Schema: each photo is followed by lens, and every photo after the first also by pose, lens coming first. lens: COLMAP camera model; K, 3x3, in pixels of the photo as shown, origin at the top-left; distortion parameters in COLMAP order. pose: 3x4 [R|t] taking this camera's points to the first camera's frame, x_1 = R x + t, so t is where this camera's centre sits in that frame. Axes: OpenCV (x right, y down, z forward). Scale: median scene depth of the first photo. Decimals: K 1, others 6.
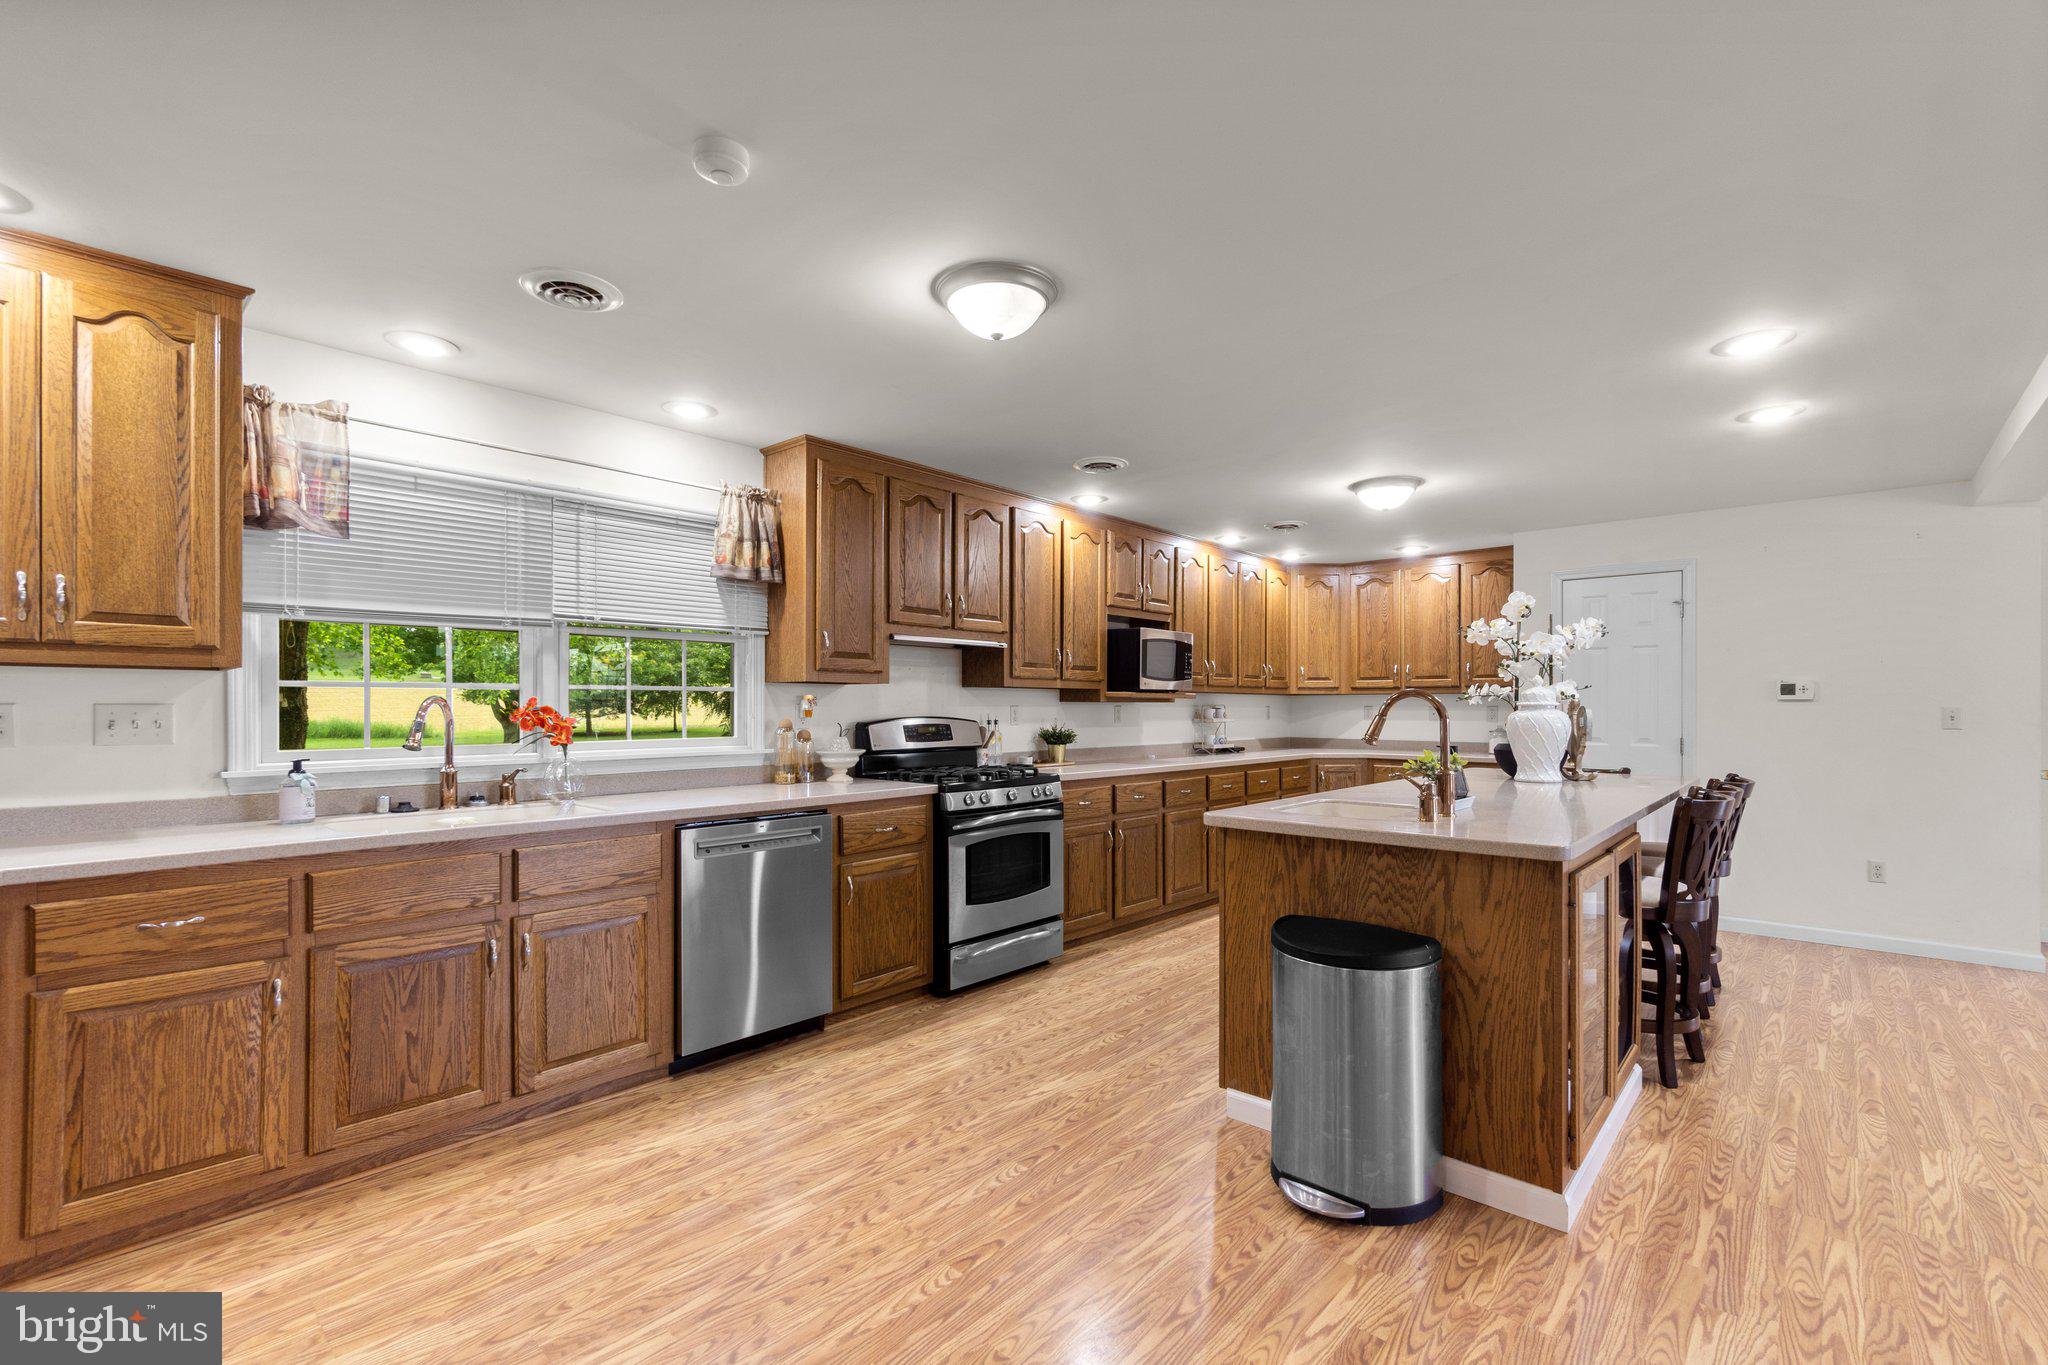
lens RADIAL K [[892.6, 0, 1017.4], [0, 892.6, 710.3], [0, 0, 1]] dist [-0.005168, -0.000270]
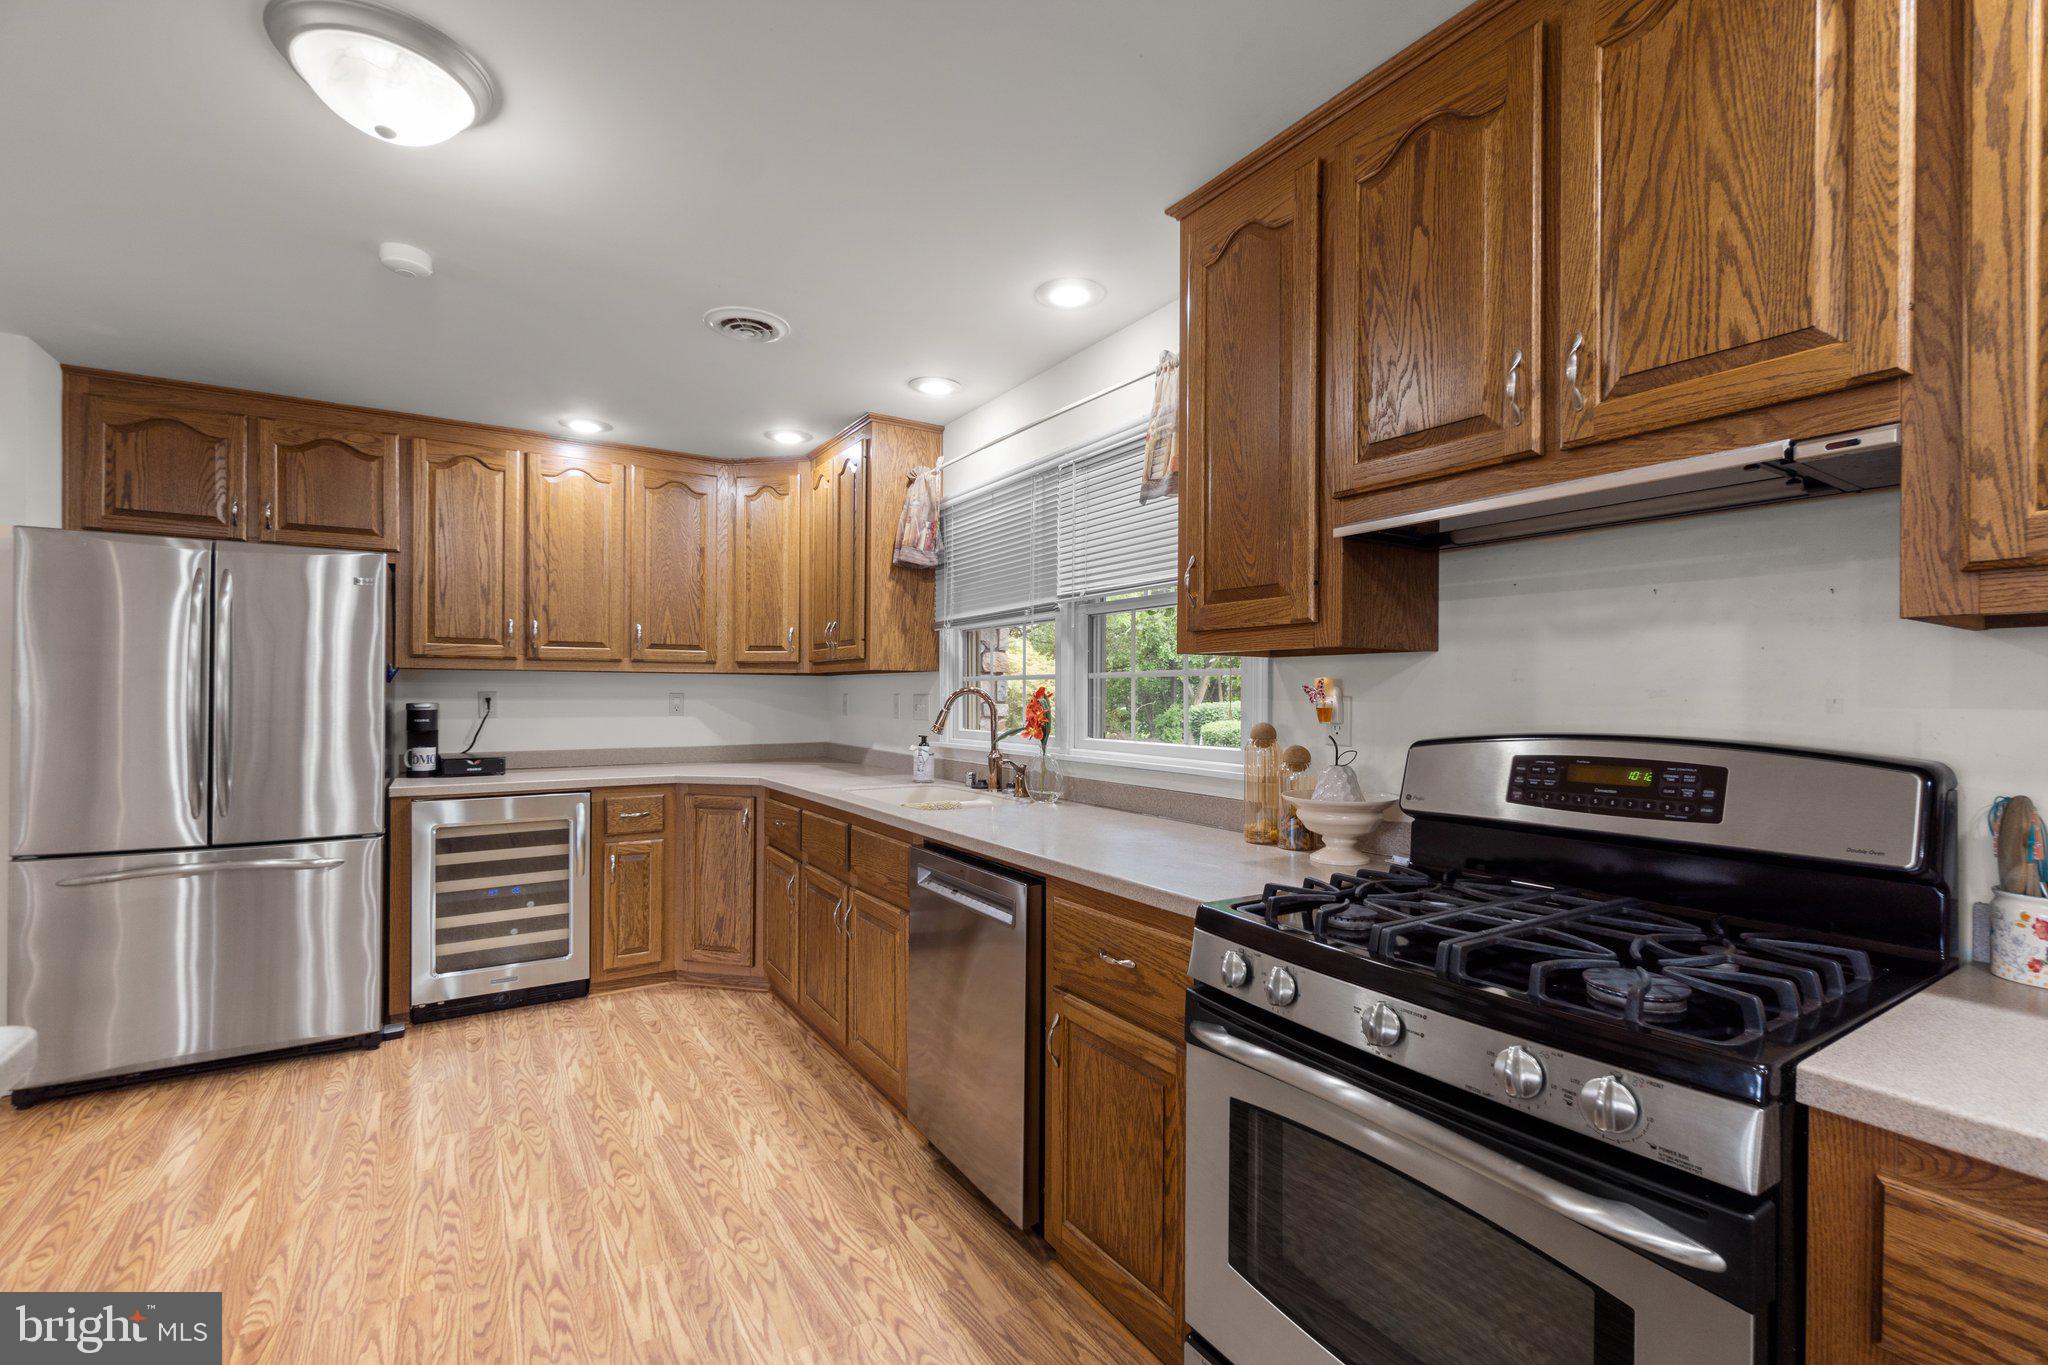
lens RADIAL K [[883.6, 0, 1026.0], [0, 883.6, 692.7], [0, 0, 1]] dist [-0.002374, -0.000082]
pose [[-0.253002, -0.002365, -0.967463, 0.341765], [-0.009144, 0.999958, -0.000053, -0.008297], [0.967422, 0.008833, -0.253013, 1.140205]]
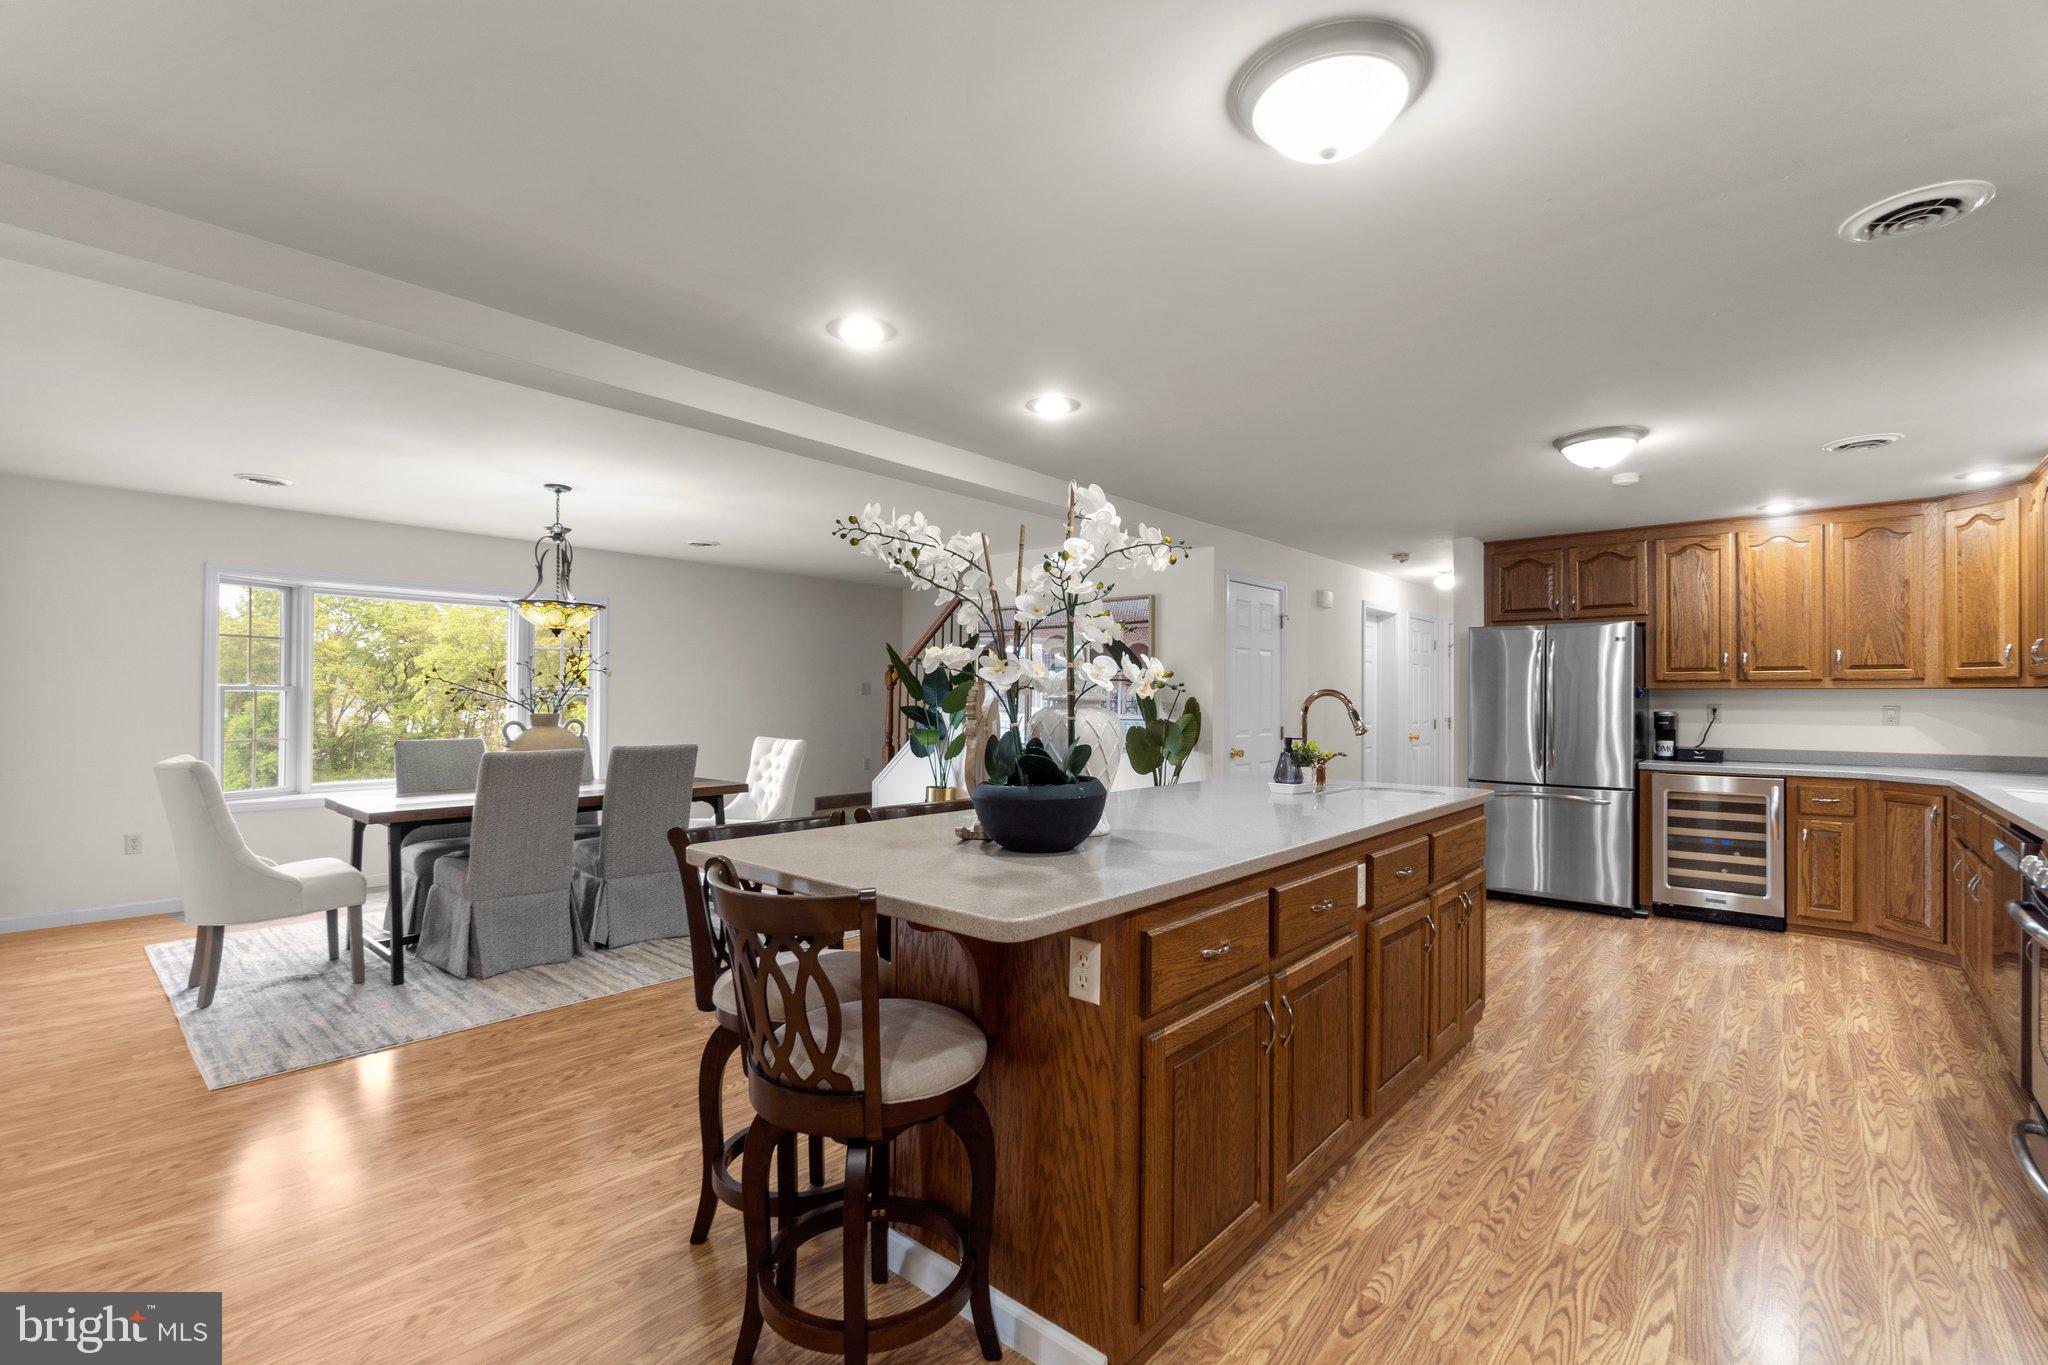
lens RADIAL K [[899.9, 0, 1028.5], [0, 899.9, 691.9], [0, 0, 1]] dist [-0.002868, 0.000653]
pose [[-0.999490, -0.006587, -0.031241, 0.714581], [-0.006467, 0.999971, -0.003929, -0.011165], [0.031266, -0.003725, -0.999504, 1.779630]]
